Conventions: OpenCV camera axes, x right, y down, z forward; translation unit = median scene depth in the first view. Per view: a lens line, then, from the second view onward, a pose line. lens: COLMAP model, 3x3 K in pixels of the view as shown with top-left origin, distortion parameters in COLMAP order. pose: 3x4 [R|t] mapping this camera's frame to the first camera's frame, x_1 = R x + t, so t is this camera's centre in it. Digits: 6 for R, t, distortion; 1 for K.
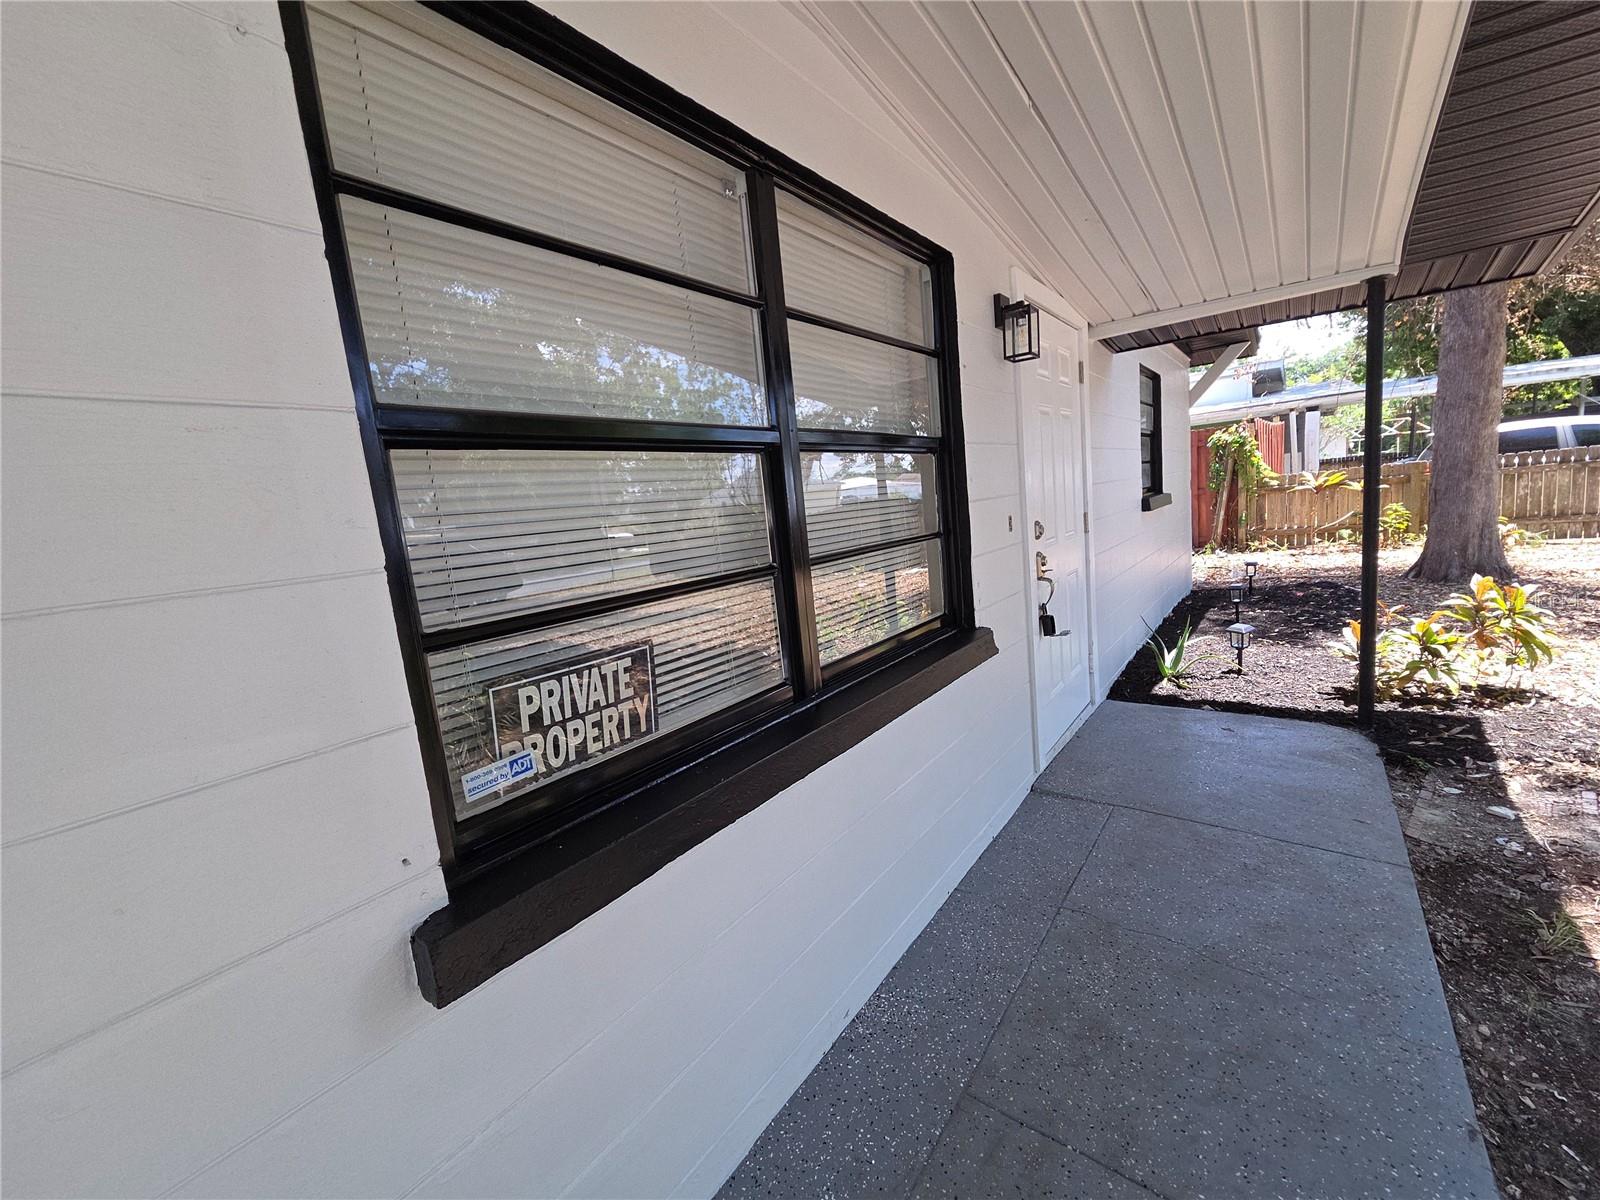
lens RADIAL K [[655.9, 0, 799.3], [0, 655.9, 600.3], [0, 0, 1]] dist [0.005900, -0.001407]
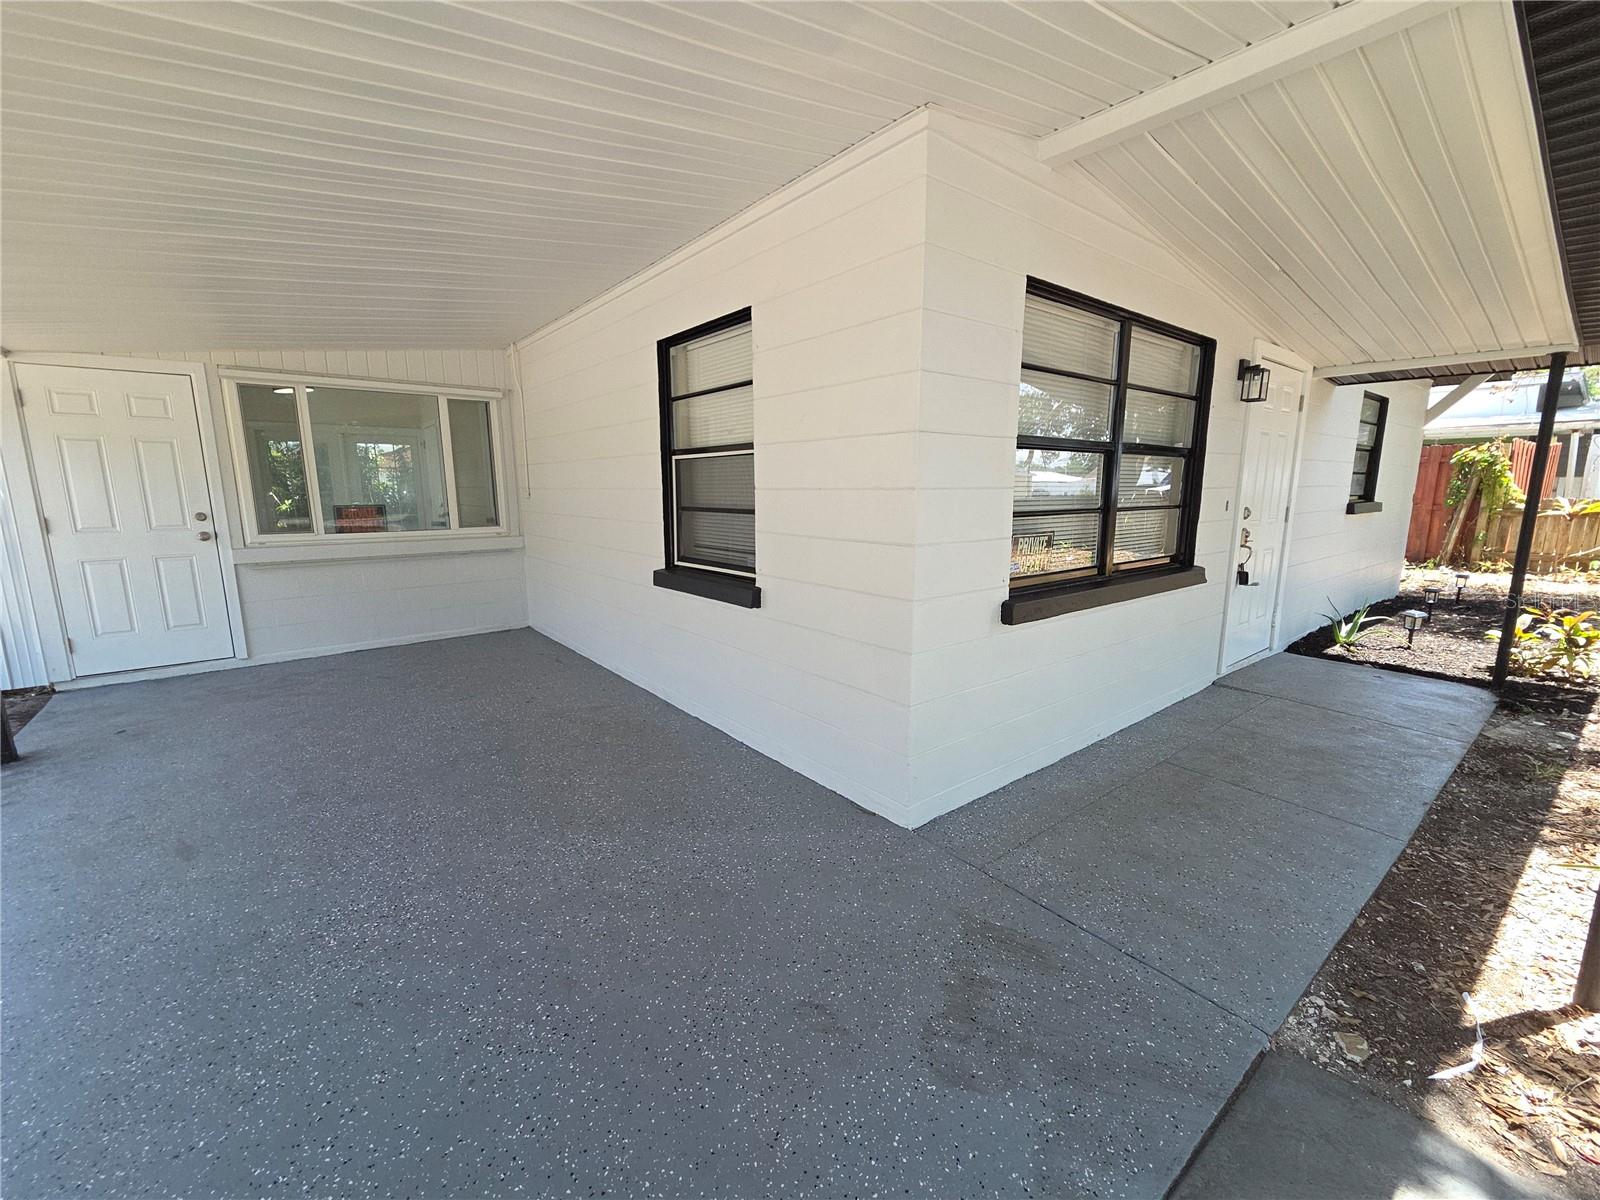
lens RADIAL K [[655.9, 0, 800.9], [0, 655.9, 600.0], [0, 0, 1]] dist [0.005900, -0.001407]
pose [[0.963769, 0.137419, -0.228617, -0.184053], [-0.127017, 0.990104, 0.059680, 0.096591], [0.234555, -0.028480, 0.971685, -0.526386]]
